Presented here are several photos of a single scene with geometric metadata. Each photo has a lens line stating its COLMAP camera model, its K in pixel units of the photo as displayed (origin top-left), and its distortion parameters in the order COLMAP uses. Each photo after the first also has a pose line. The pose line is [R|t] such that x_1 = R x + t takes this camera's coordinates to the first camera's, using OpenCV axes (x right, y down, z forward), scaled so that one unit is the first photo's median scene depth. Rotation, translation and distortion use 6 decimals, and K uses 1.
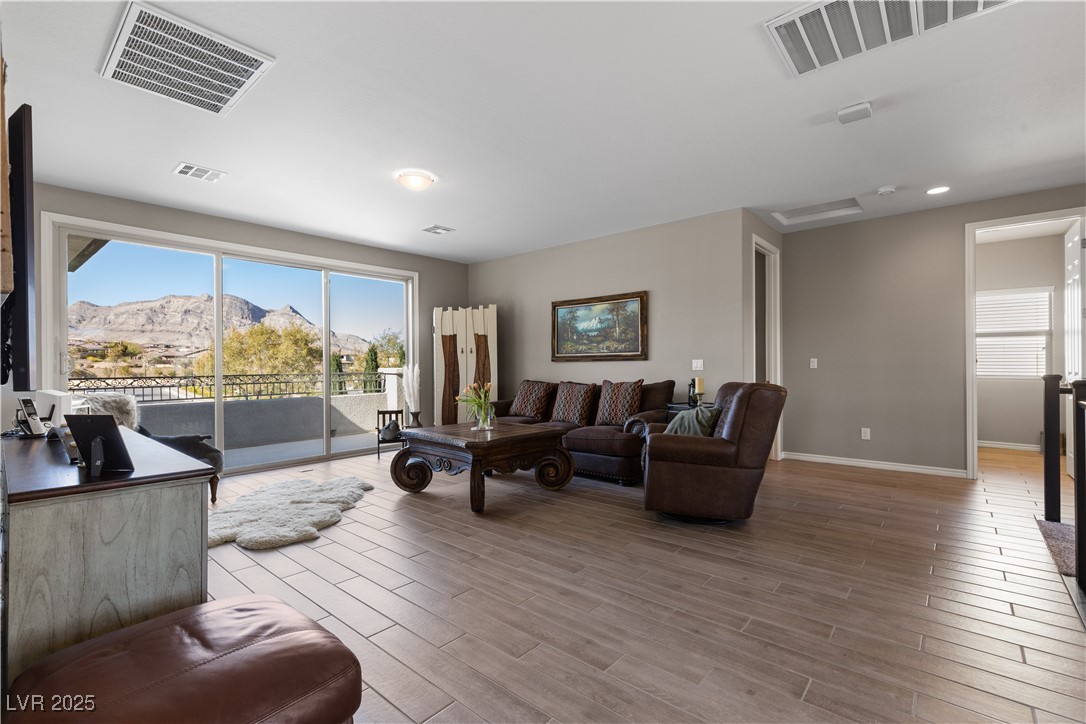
lens RADIAL K [[490.3, 0, 543.9], [0, 490.3, 361.8], [0, 0, 1]] dist [0.000235, -0.000509]
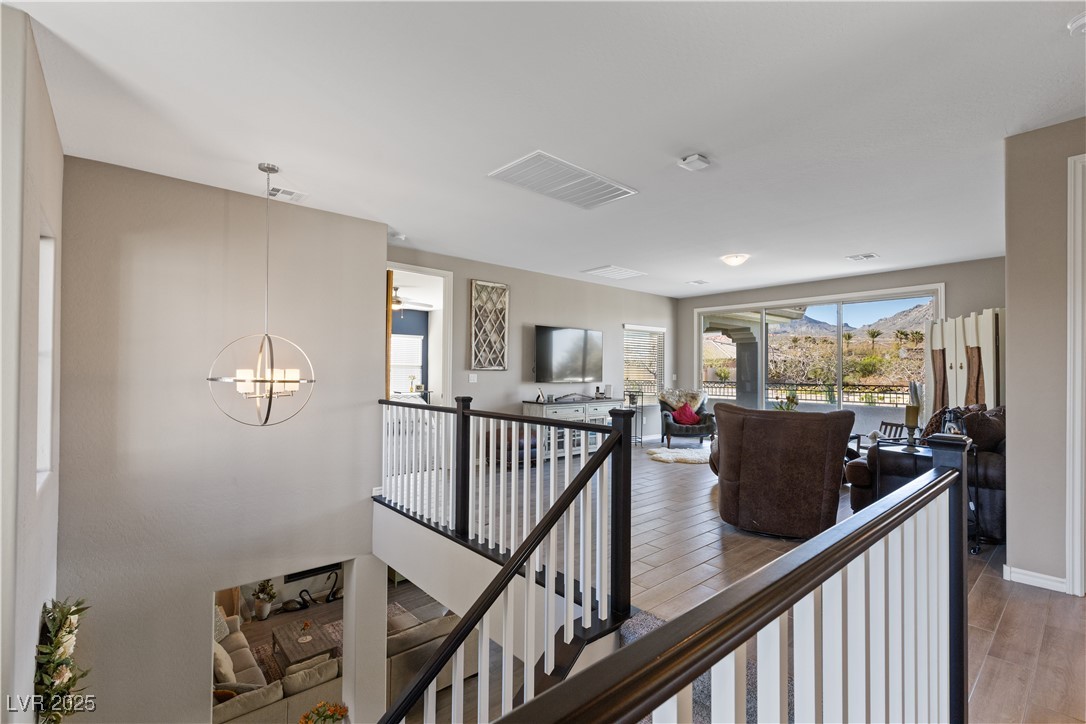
lens RADIAL K [[490.3, 0, 540.8], [0, 490.3, 364.3], [0, 0, 1]] dist [0.000235, -0.000509]
pose [[-0.144508, -0.010060, -0.989452, 0.890221], [0.000094, 0.999948, -0.010180, -0.018250], [0.989504, -0.001564, -0.144500, 0.415338]]
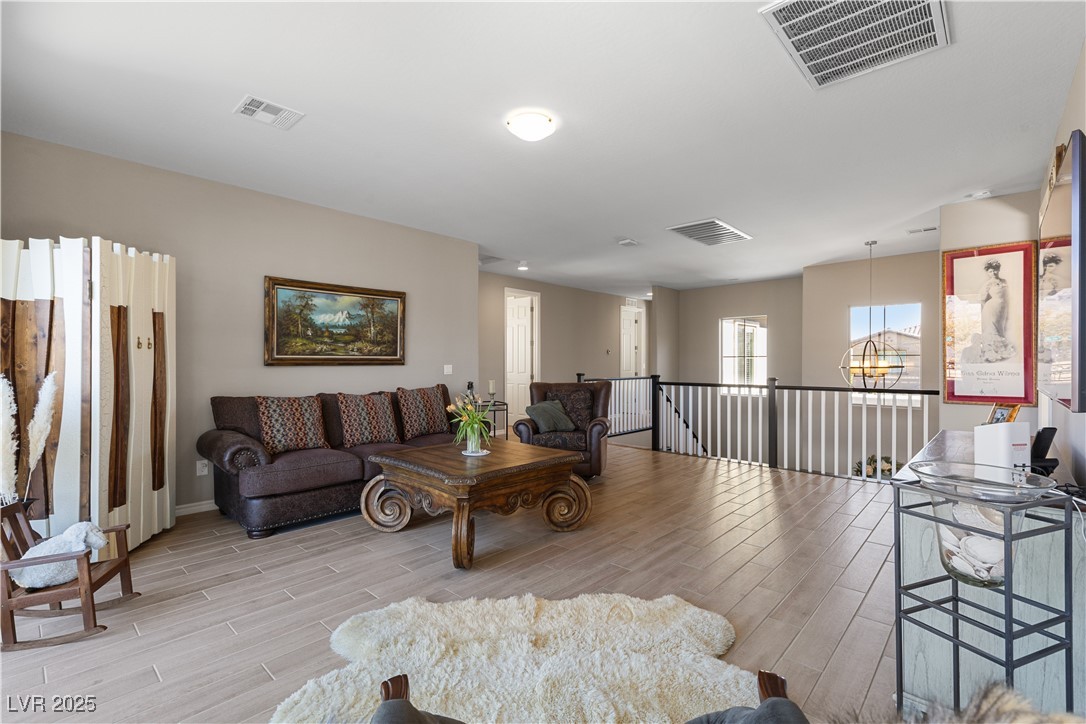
lens RADIAL K [[490.3, 0, 543.2], [0, 490.3, 362.8], [0, 0, 1]] dist [0.000235, -0.000509]
pose [[0.032176, 0.006458, 0.999461, -0.670961], [-0.007028, 0.999956, -0.006235, -0.003373], [-0.999457, -0.006824, 0.032220, 0.637880]]
